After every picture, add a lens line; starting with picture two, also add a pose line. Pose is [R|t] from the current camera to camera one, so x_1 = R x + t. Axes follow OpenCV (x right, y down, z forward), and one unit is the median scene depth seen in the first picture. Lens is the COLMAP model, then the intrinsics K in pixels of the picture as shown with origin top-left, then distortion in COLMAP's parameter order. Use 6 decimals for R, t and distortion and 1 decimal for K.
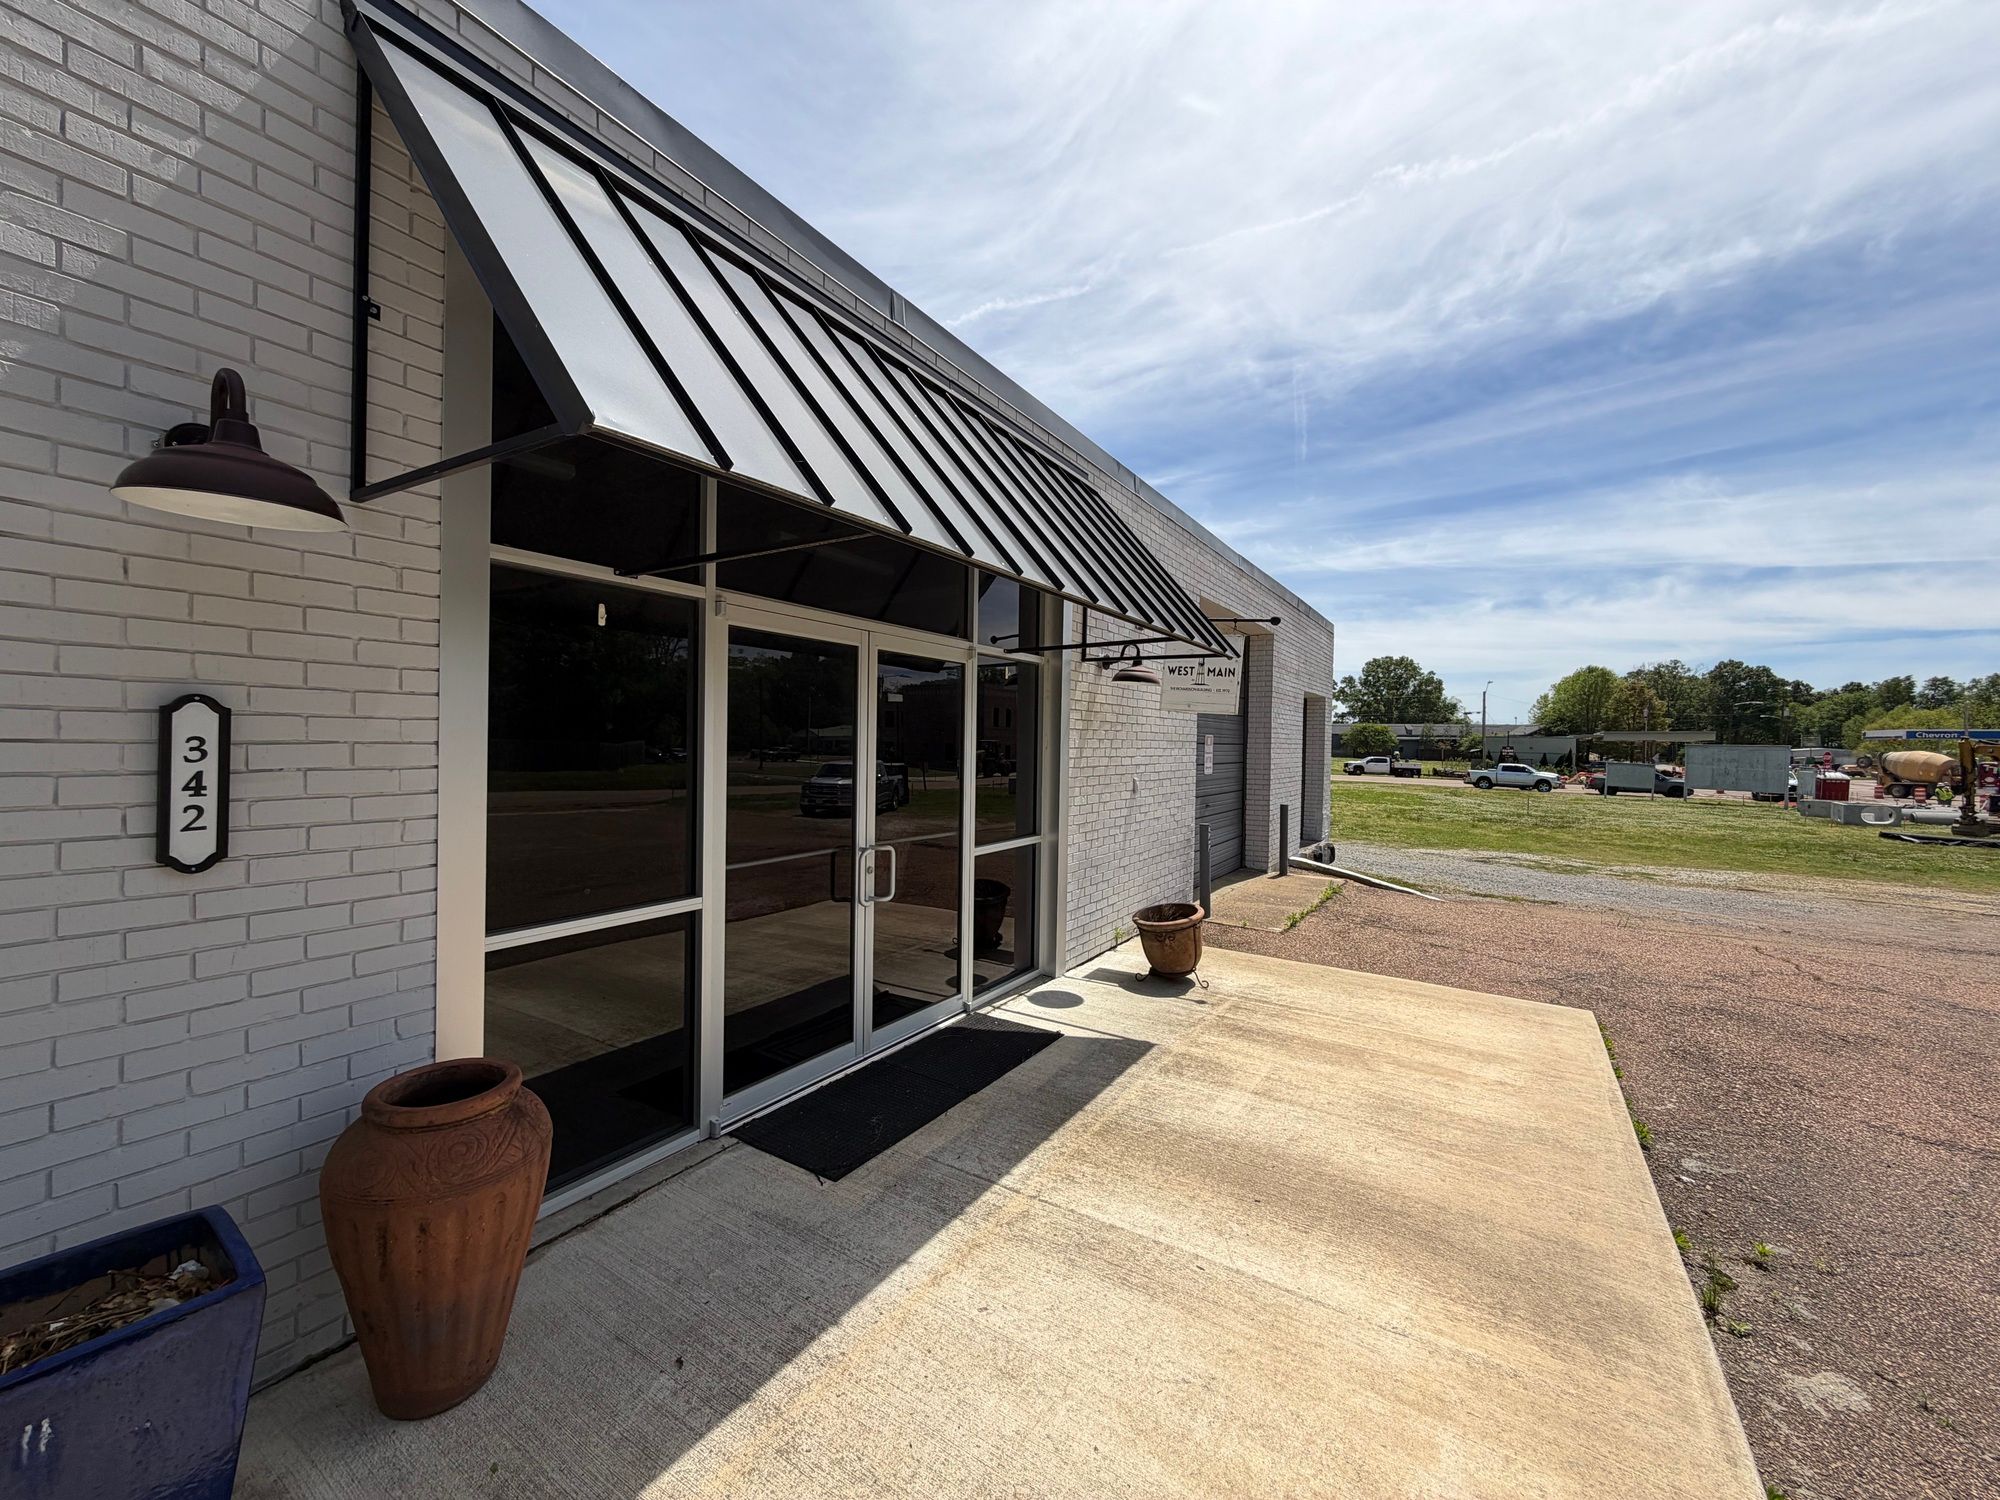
lens RADIAL K [[800.2, 0, 993.6], [0, 800.2, 756.1], [0, 0, 1]] dist [0.000204, 0.000466]
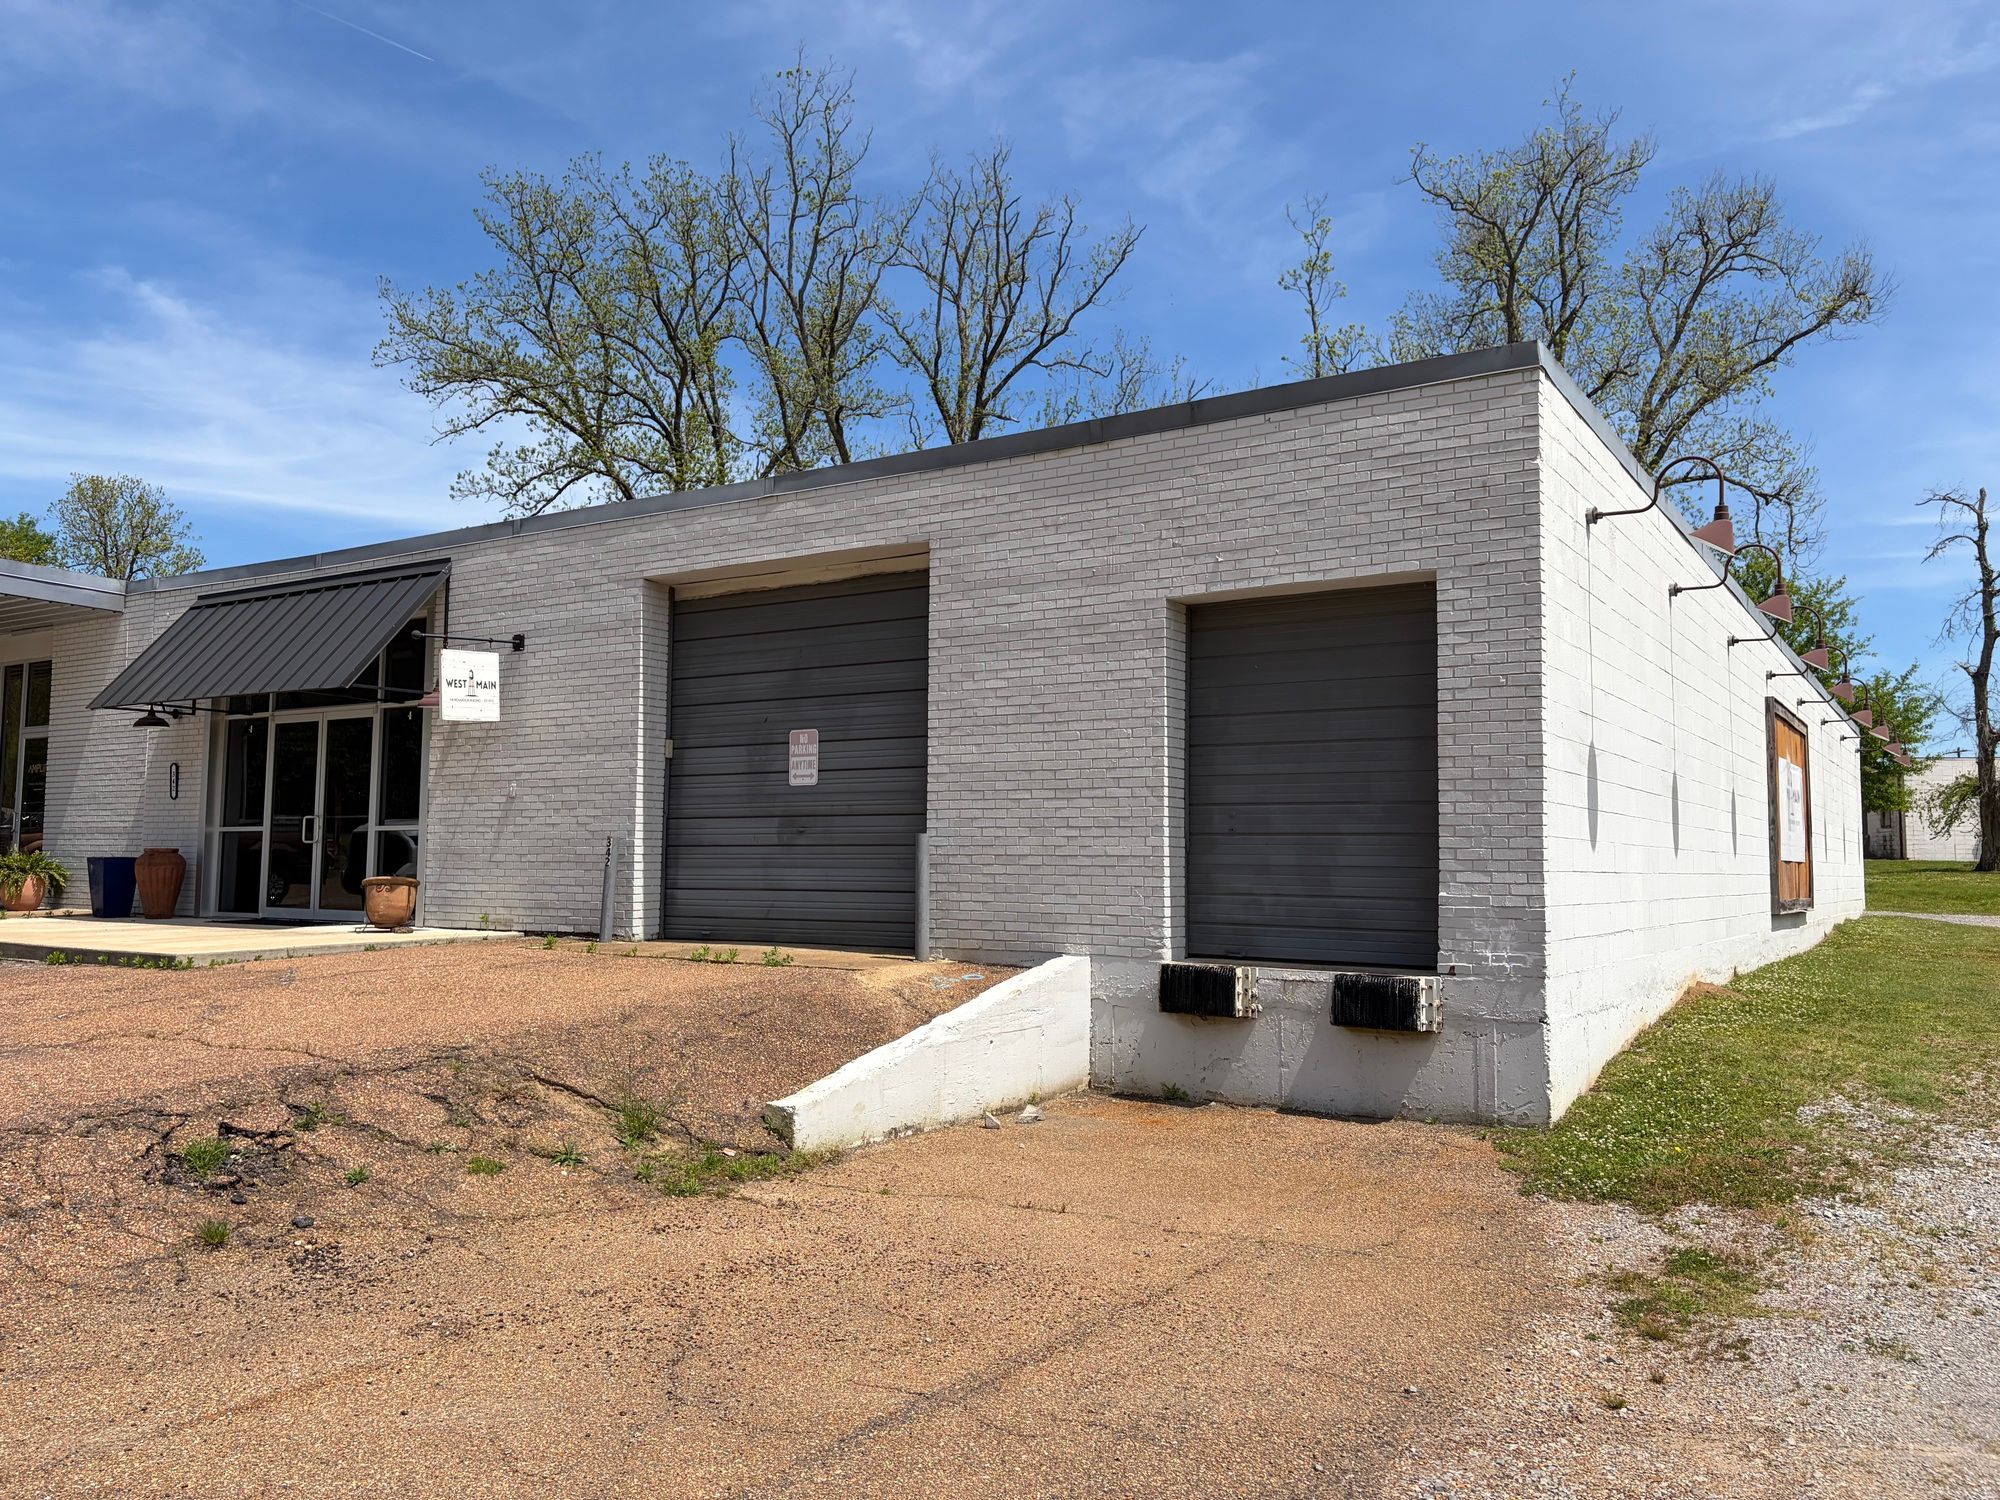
lens RADIAL K [[1492.6, 0, 998.4], [0, 1492.6, 756.6], [0, 0, 1]] dist [0.051969, -0.036635]
pose [[-0.012764, -0.085777, -0.996233, 4.078697], [-0.025815, 0.996010, -0.085427, 0.271844], [0.999585, 0.024627, -0.014928, 3.092726]]
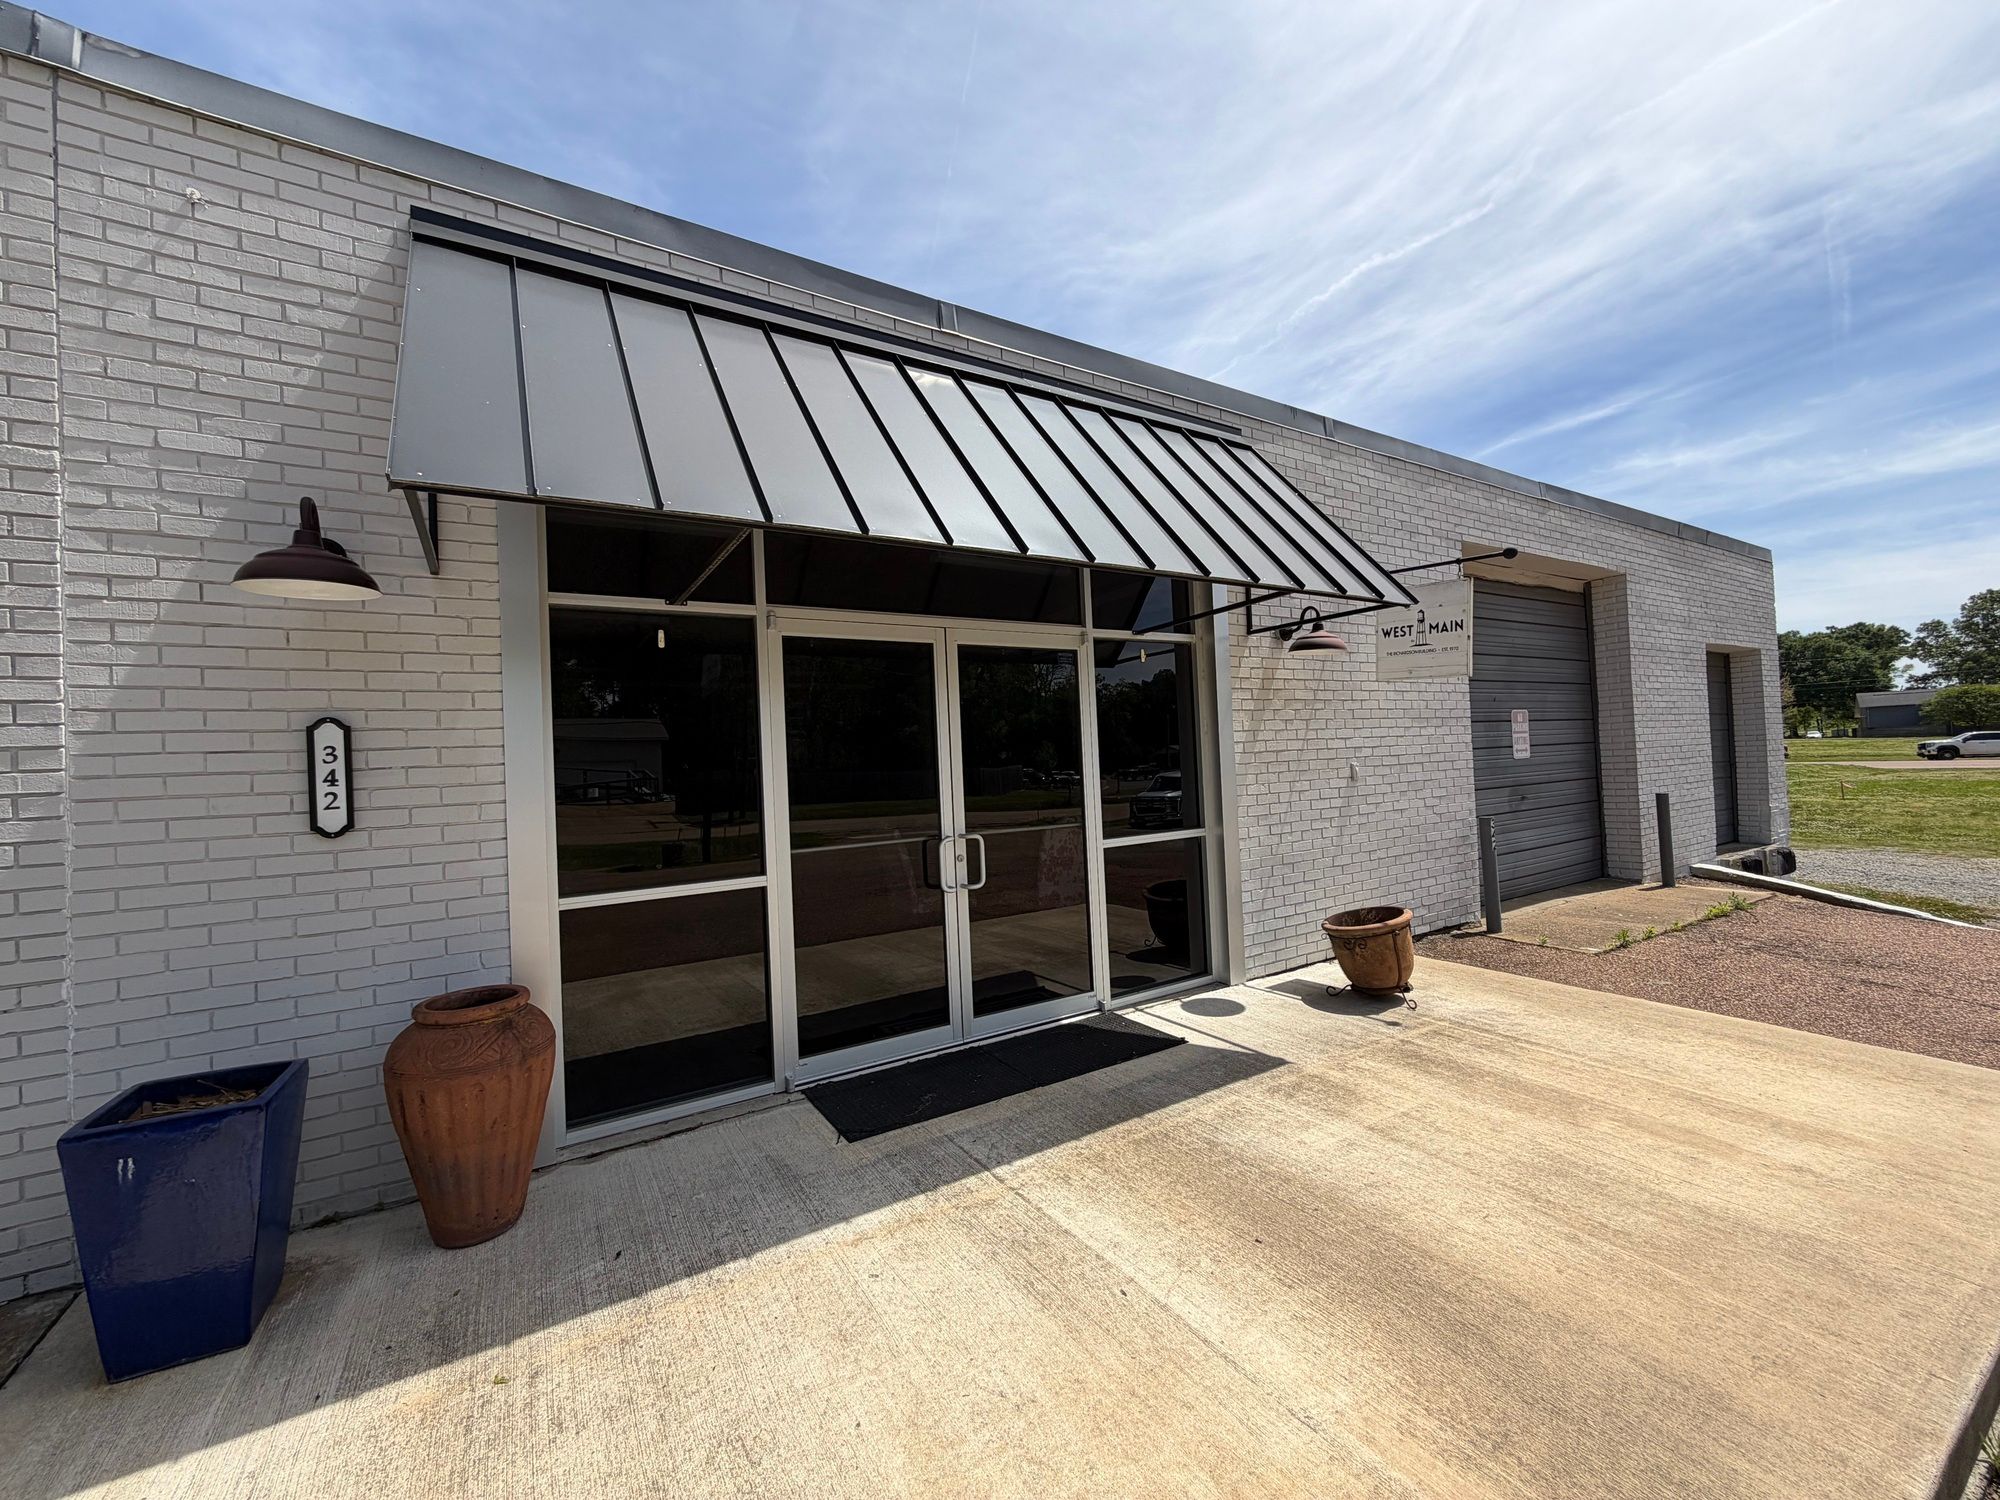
lens RADIAL K [[800.2, 0, 994.5], [0, 800.2, 756.1], [0, 0, 1]] dist [0.000204, 0.000466]
pose [[0.895559, -0.063705, -0.440360, 0.382282], [0.052753, 0.997919, -0.037083, 0.057365], [0.441806, 0.009980, 0.897055, 0.105652]]
